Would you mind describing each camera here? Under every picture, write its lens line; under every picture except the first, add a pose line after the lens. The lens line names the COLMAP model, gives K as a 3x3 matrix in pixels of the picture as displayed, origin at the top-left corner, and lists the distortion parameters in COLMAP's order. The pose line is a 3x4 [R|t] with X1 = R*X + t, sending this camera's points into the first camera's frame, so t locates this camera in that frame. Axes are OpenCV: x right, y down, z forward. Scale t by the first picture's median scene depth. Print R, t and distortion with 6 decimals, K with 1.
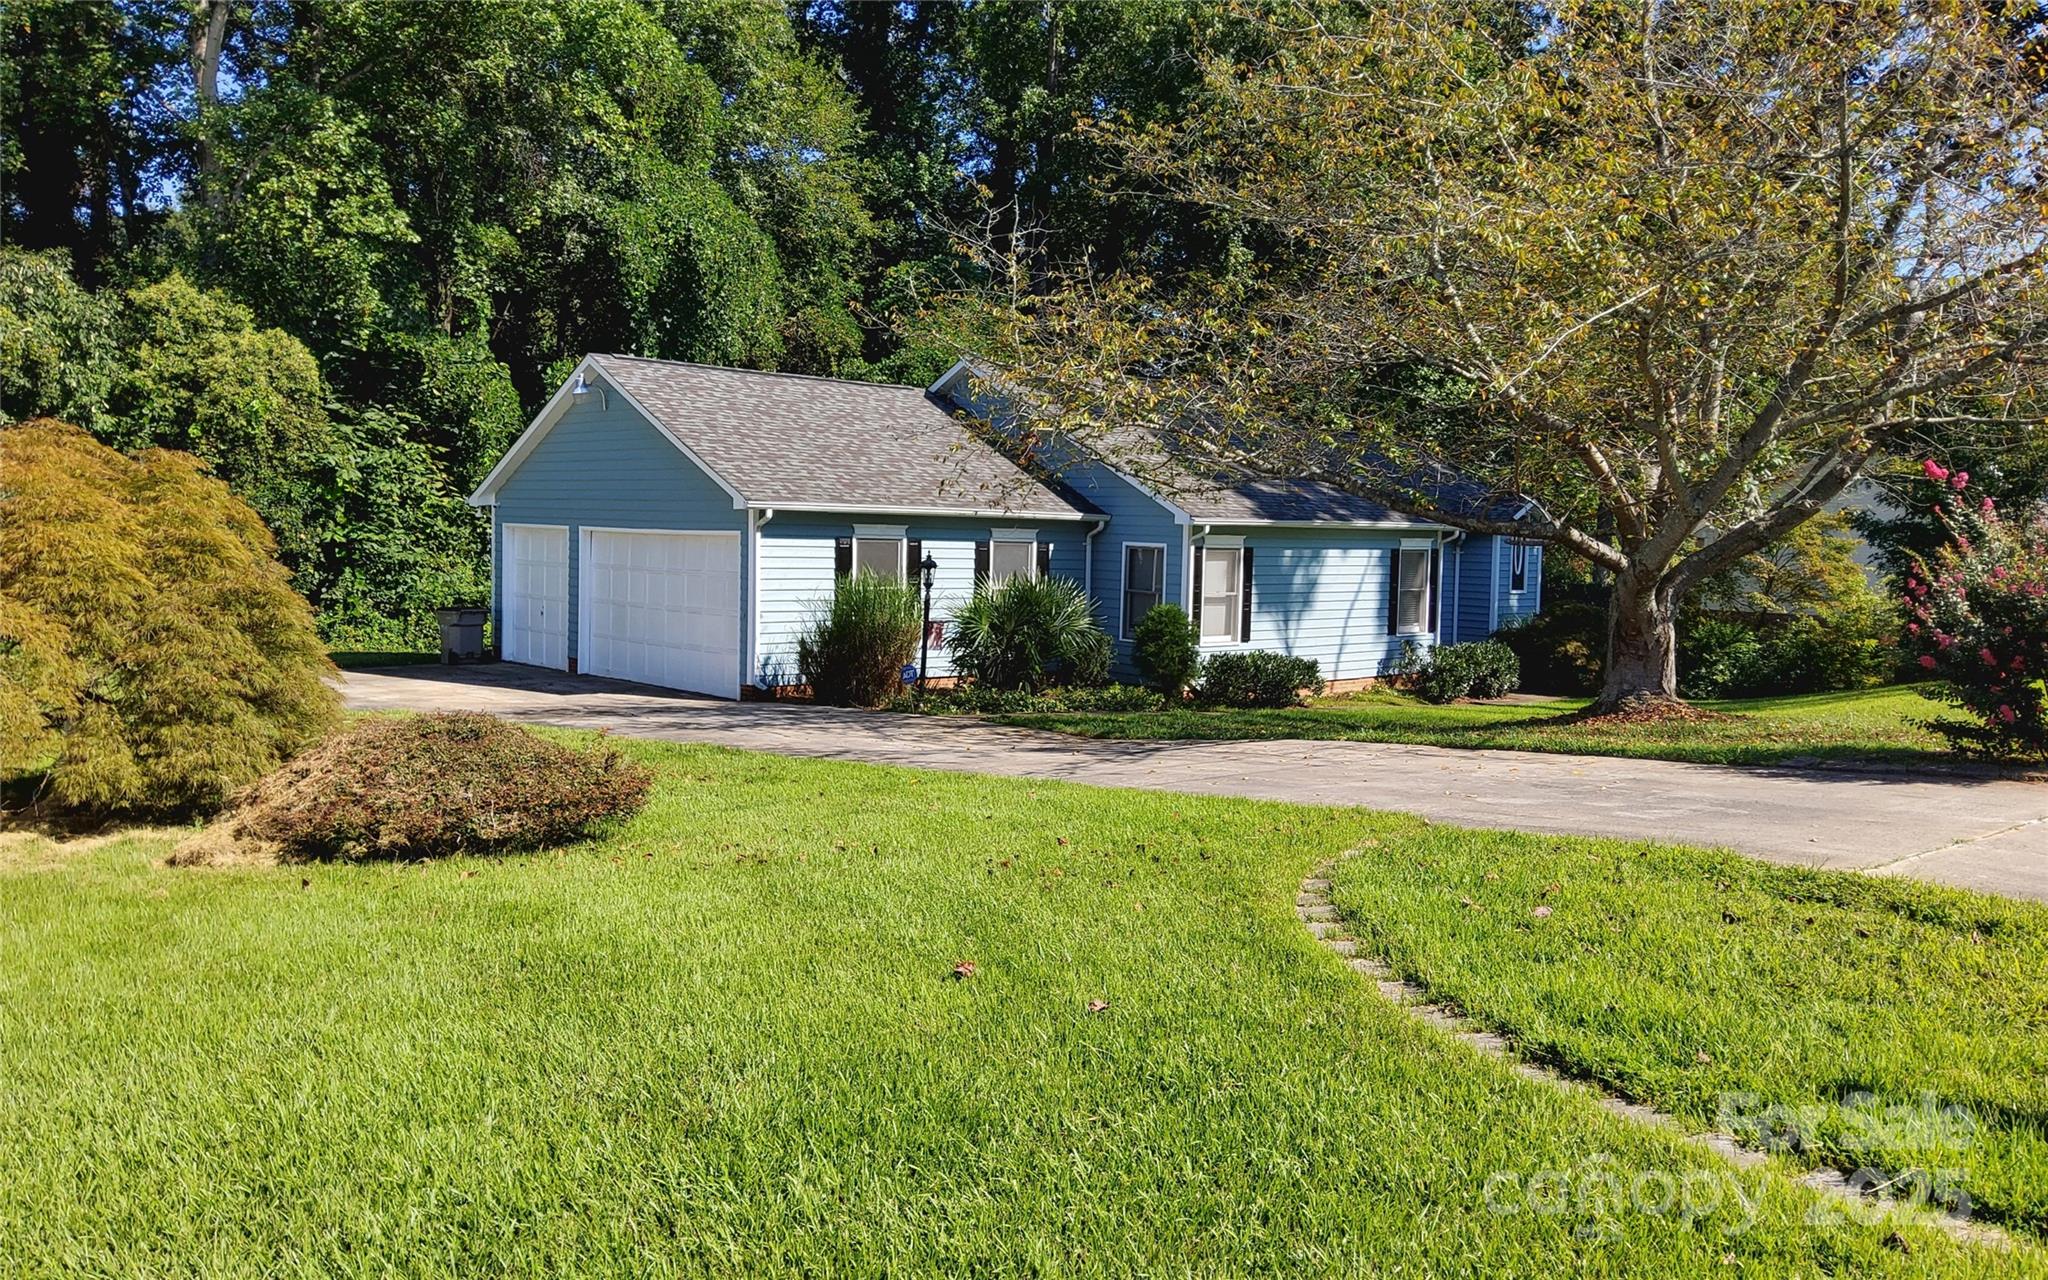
lens RADIAL K [[1573.5, 0, 1018.4], [0, 1573.5, 637.3], [0, 0, 1]] dist [0.065062, -0.096469]
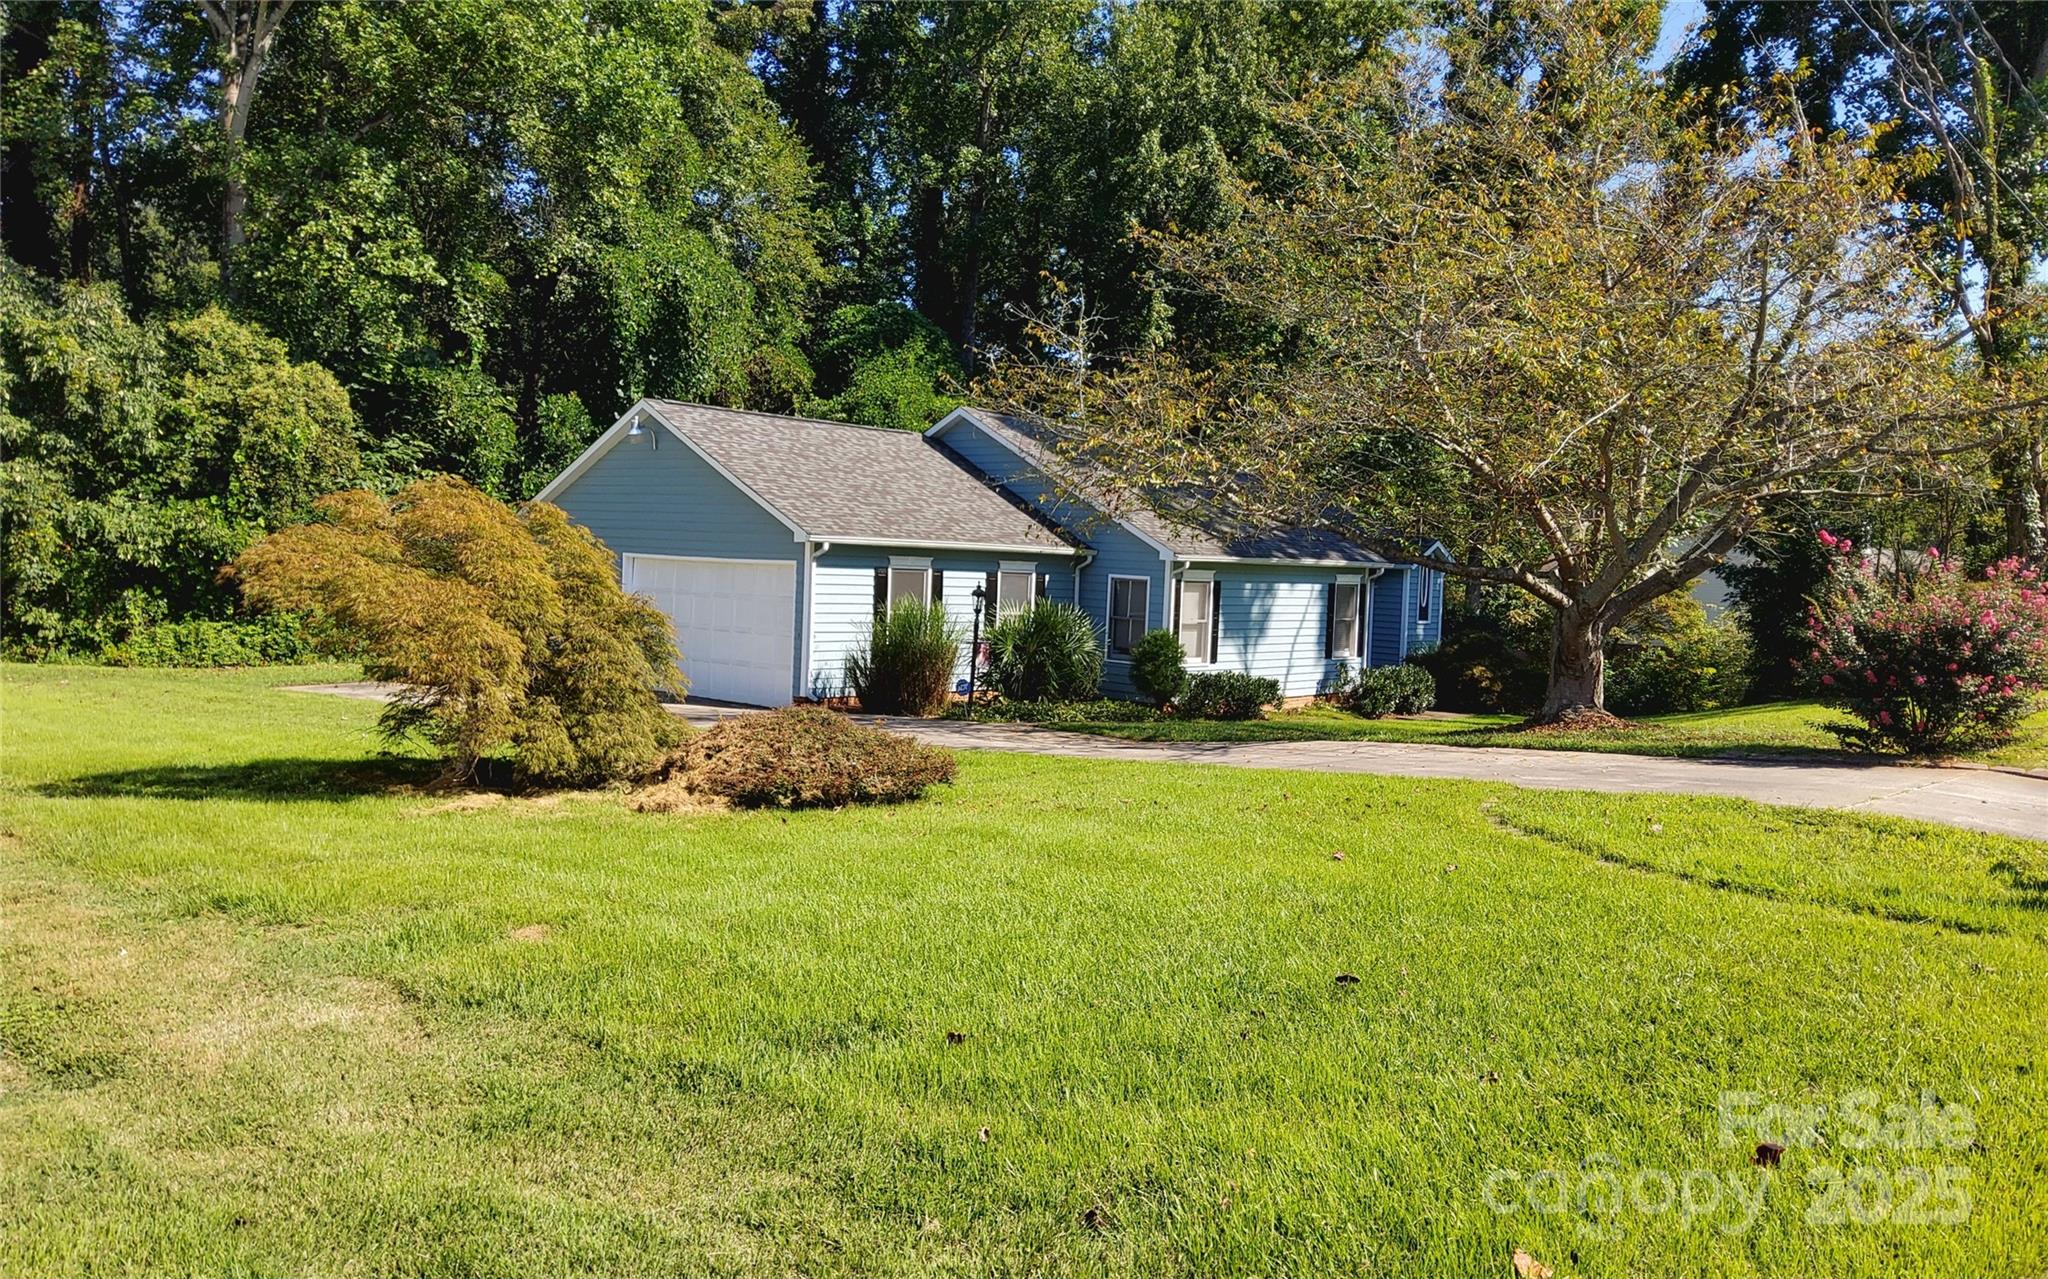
lens RADIAL K [[1573.5, 0, 1021.9], [0, 1573.5, 642.3], [0, 0, 1]] dist [0.065062, -0.096469]
pose [[0.994816, 0.011132, 0.101080, -0.102282], [-0.009962, 0.999878, -0.012069, 0.002662], [-0.101201, 0.010999, 0.994805, -0.115487]]
